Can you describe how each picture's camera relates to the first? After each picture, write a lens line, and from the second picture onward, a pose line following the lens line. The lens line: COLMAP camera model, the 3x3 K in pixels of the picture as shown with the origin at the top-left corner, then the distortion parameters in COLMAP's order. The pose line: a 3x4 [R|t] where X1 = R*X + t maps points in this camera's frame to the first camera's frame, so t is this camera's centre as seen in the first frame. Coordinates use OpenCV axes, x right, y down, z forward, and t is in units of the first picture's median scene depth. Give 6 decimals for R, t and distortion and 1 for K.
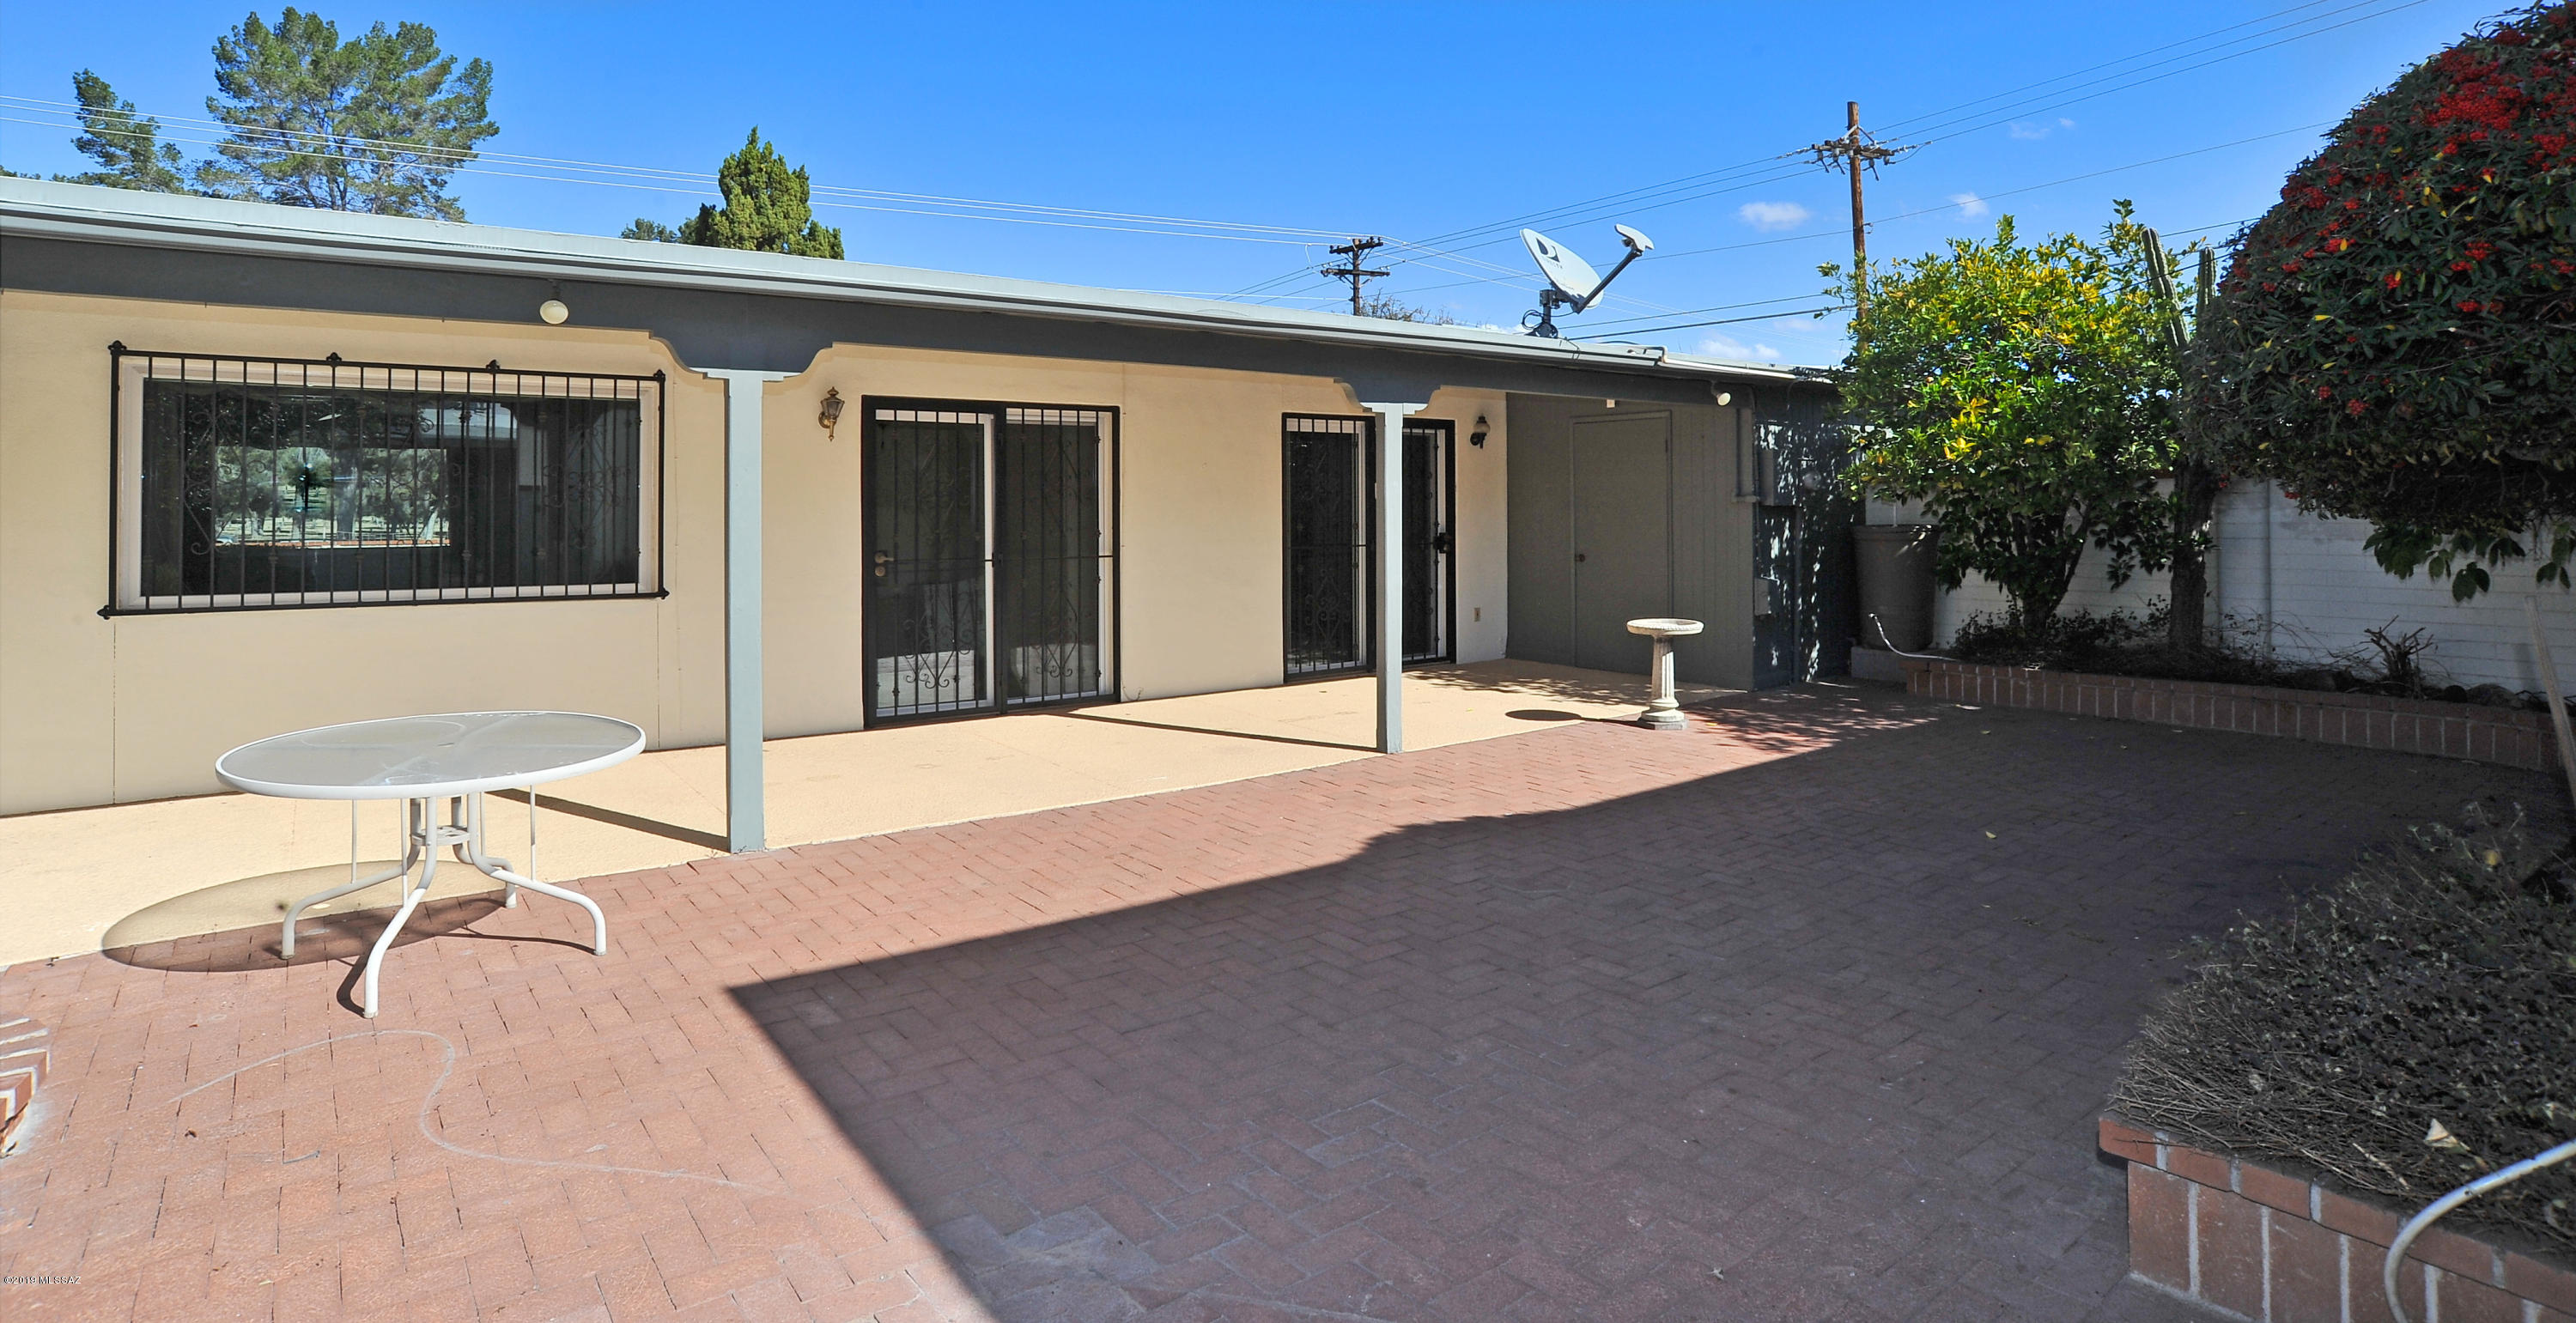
lens RADIAL K [[1306.5, 0, 1340.7], [0, 1306.5, 490.4], [0, 0, 1]] dist [-0.046375, 0.003740]
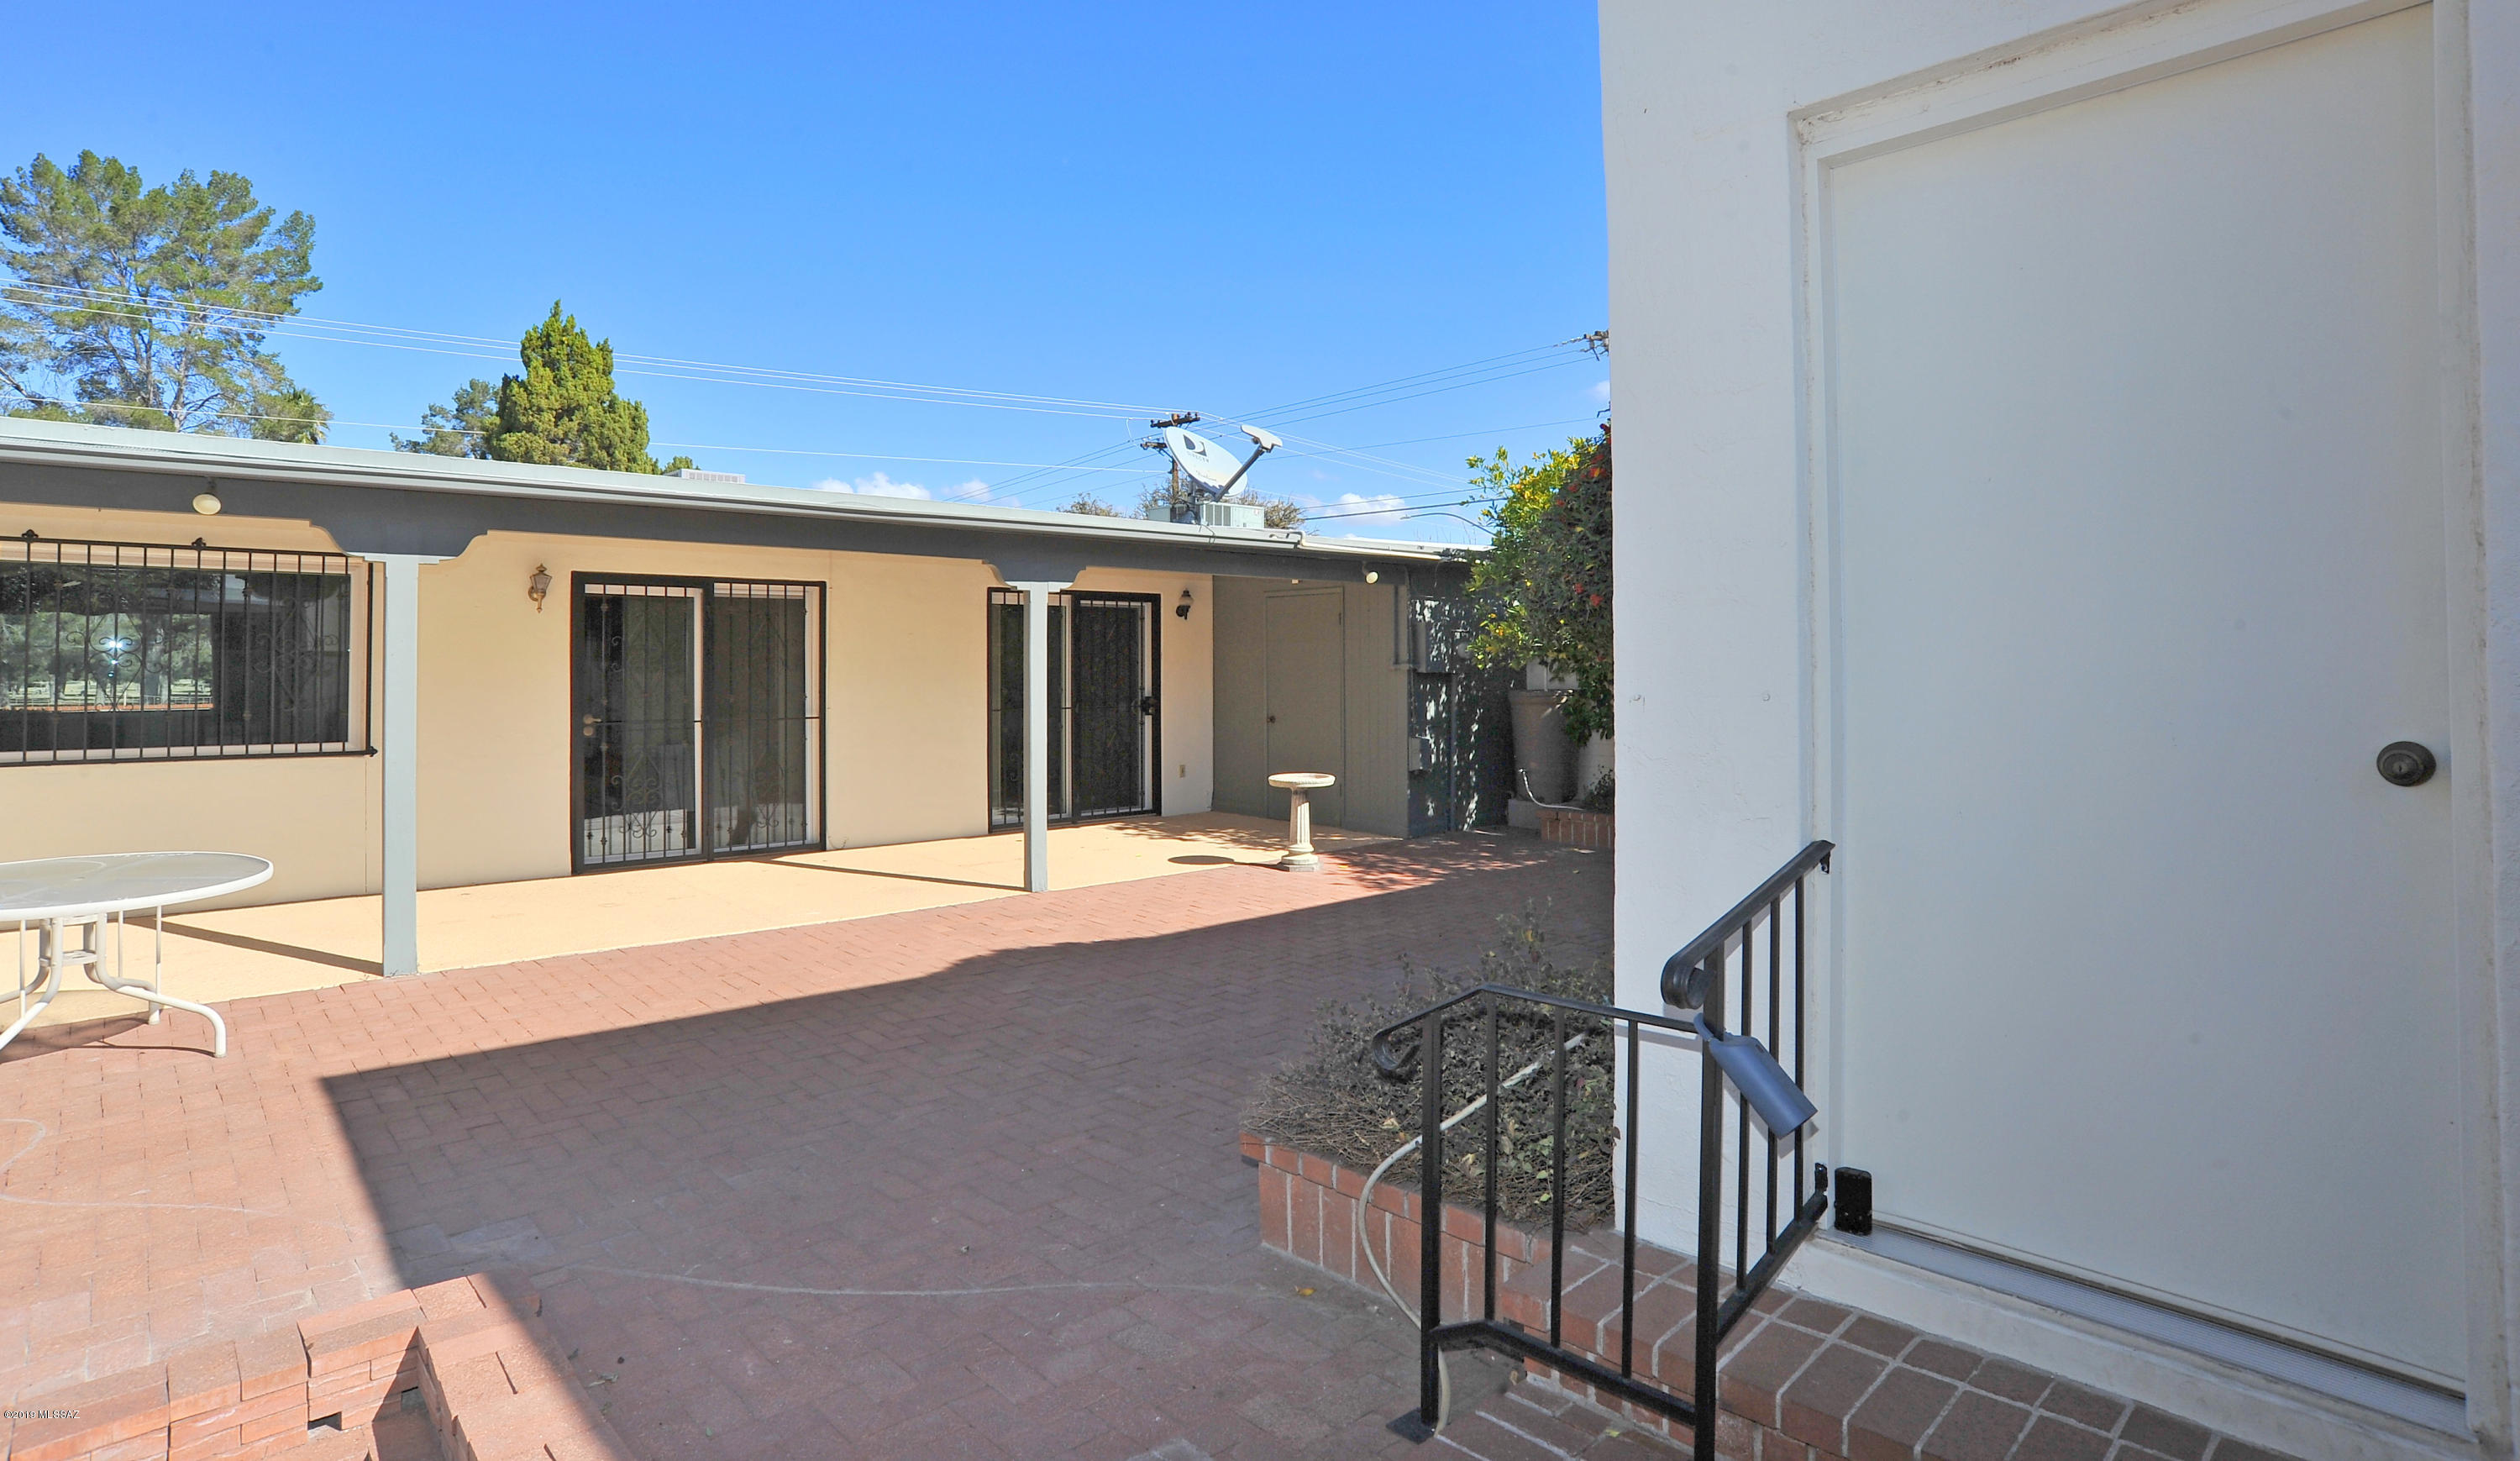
lens RADIAL K [[1277.3, 0, 1276.8], [0, 1277.3, 639.2], [0, 0, 1]] dist [-0.033573, 0.015006]
pose [[0.997949, 0.003193, 0.063933, 0.141643], [-0.002413, 0.999922, -0.012274, -0.003301], [-0.063967, 0.012095, 0.997879, -0.095691]]
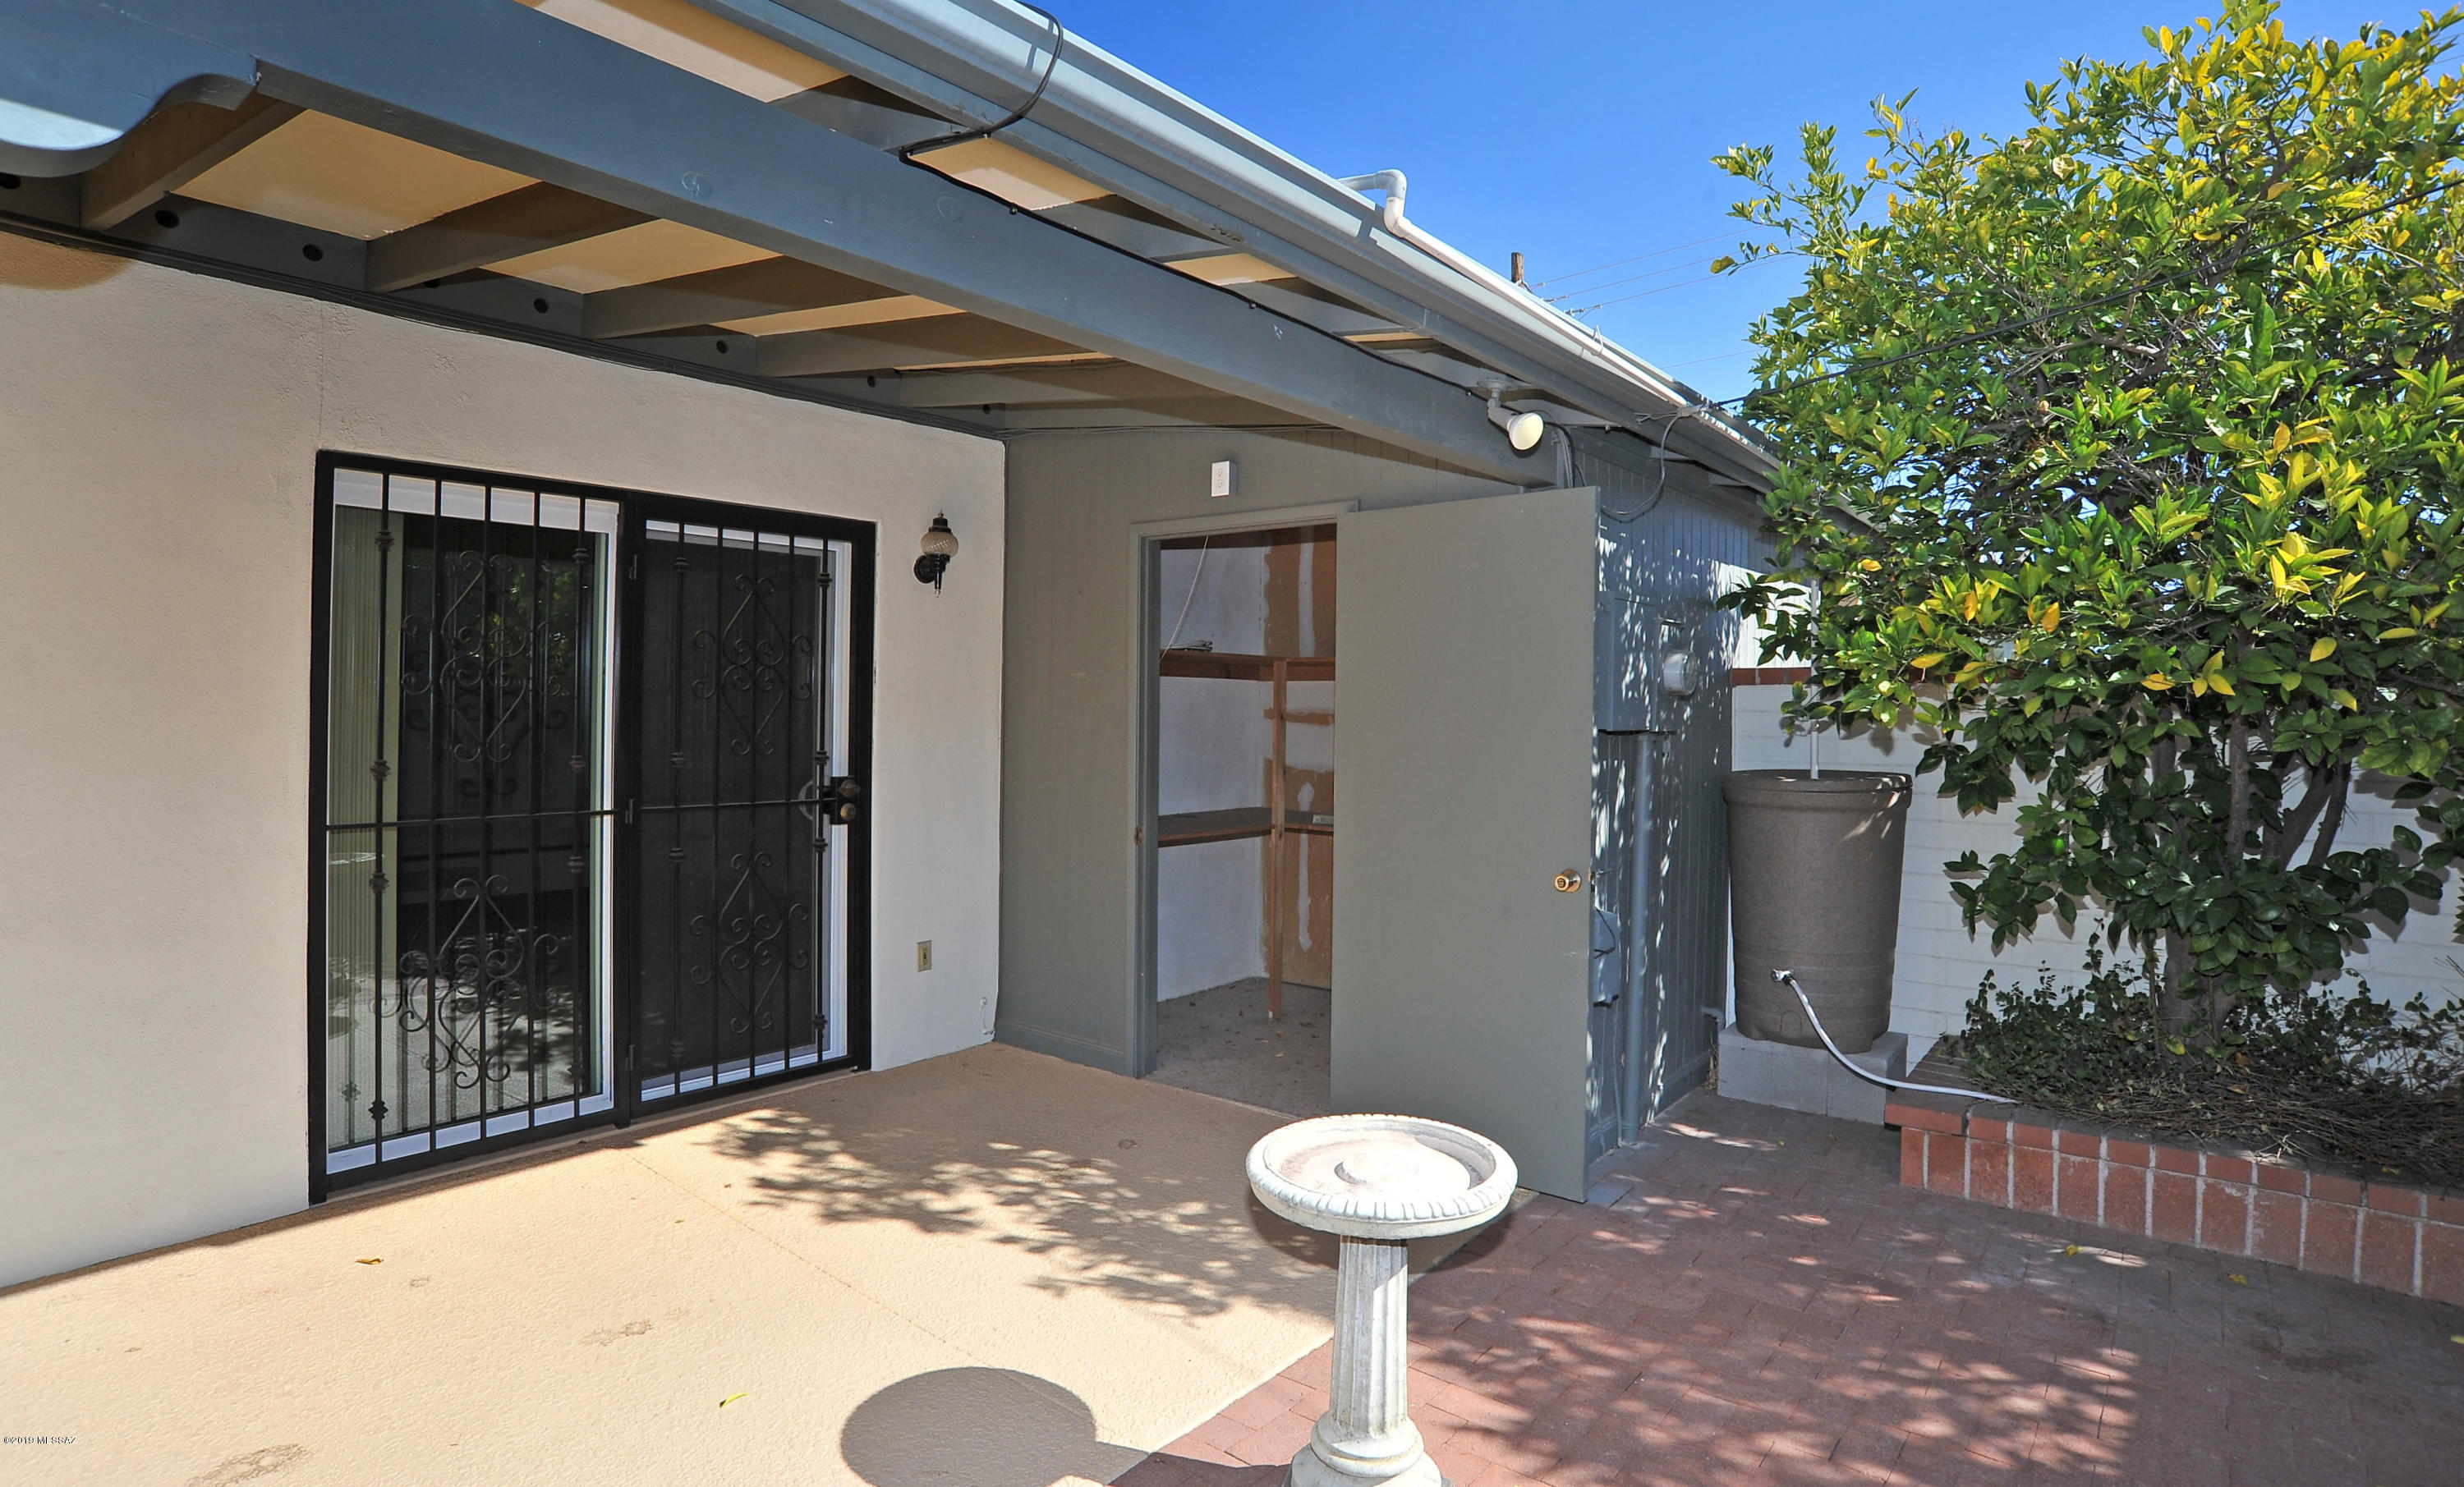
lens RADIAL K [[1347.6, 0, 1234.2], [0, 1347.6, 720.3], [0, 0, 1]] dist [0.003217, 0.000313]
pose [[0.978903, 0.015602, 0.203728, 0.139182], [-0.019317, 0.999681, 0.016256, 0.004050], [-0.203410, -0.019849, 0.978893, 0.643815]]
